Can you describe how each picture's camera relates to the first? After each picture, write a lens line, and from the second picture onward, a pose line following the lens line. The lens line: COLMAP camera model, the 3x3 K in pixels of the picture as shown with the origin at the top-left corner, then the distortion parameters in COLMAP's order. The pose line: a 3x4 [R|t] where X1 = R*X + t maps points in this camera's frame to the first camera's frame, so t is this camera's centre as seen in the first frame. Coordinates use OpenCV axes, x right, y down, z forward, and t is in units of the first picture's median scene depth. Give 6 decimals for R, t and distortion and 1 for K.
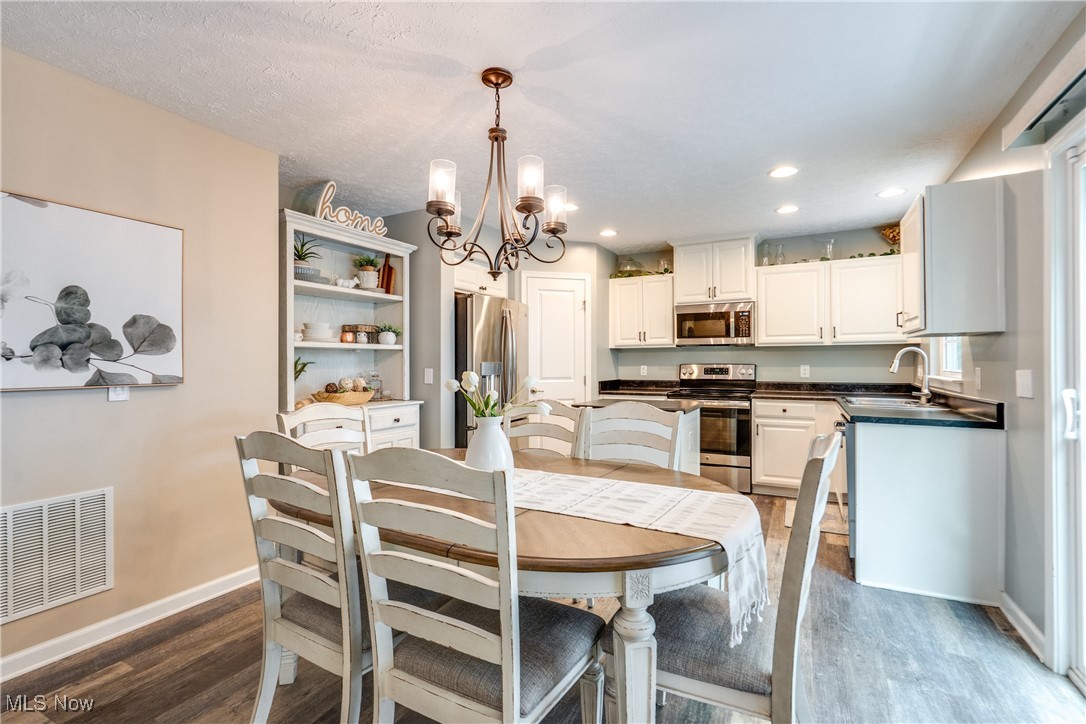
lens RADIAL K [[498.8, 0, 534.9], [0, 498.8, 362.6], [0, 0, 1]] dist [-0.012864, 0.006721]
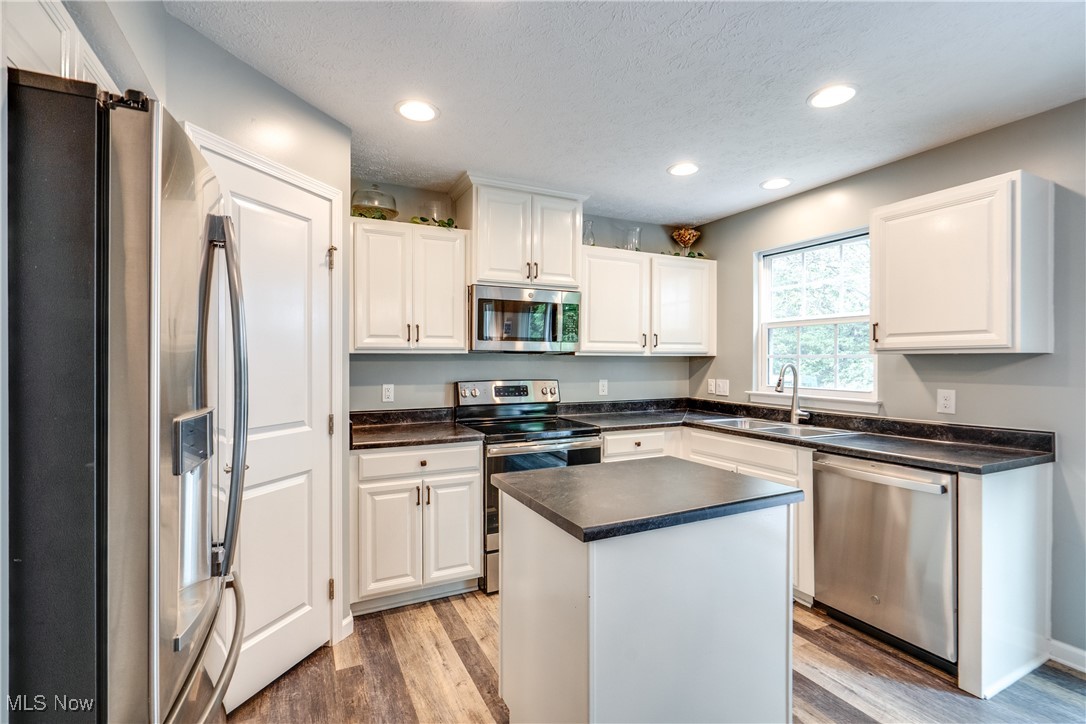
lens RADIAL K [[498.8, 0, 554.3], [0, 498.8, 363.6], [0, 0, 1]] dist [-0.012864, 0.006721]
pose [[0.567779, -0.000793, 0.823181, -0.164111], [-0.002972, 0.999991, 0.003013, -0.023403], [-0.823176, -0.004157, 0.567771, 0.632326]]
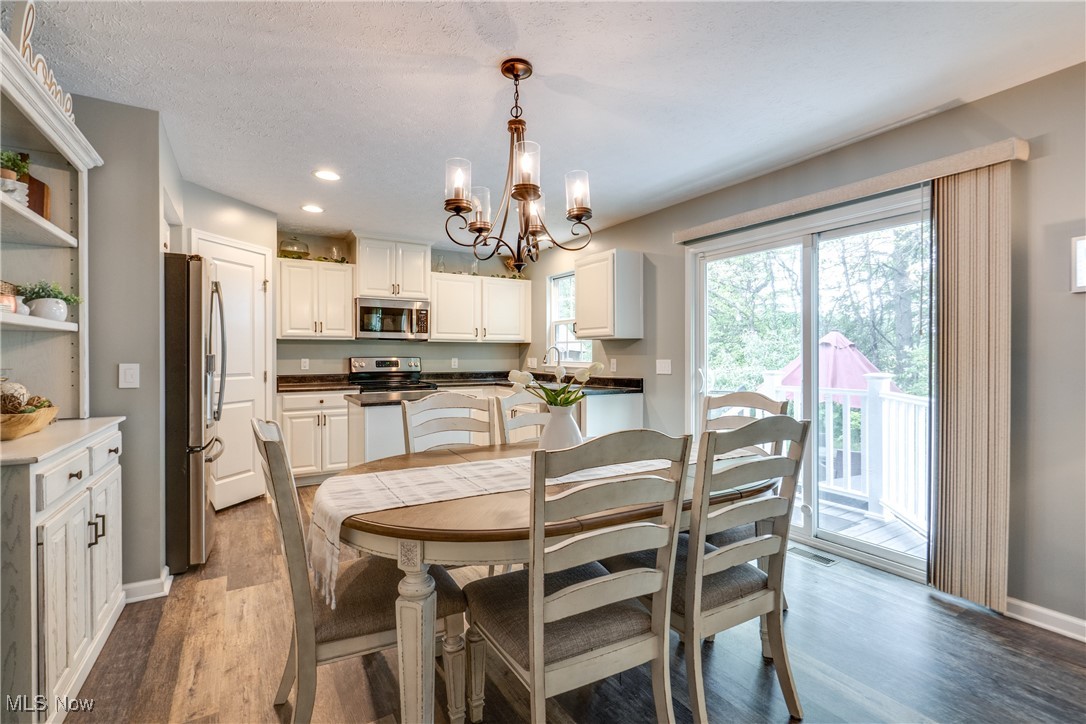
lens RADIAL K [[498.8, 0, 555.5], [0, 498.8, 358.6], [0, 0, 1]] dist [-0.012864, 0.006721]
pose [[0.492579, -0.001910, 0.870265, -0.408803], [-0.002364, 0.999991, 0.003533, 0.001555], [-0.870264, -0.003798, 0.492570, 0.193474]]
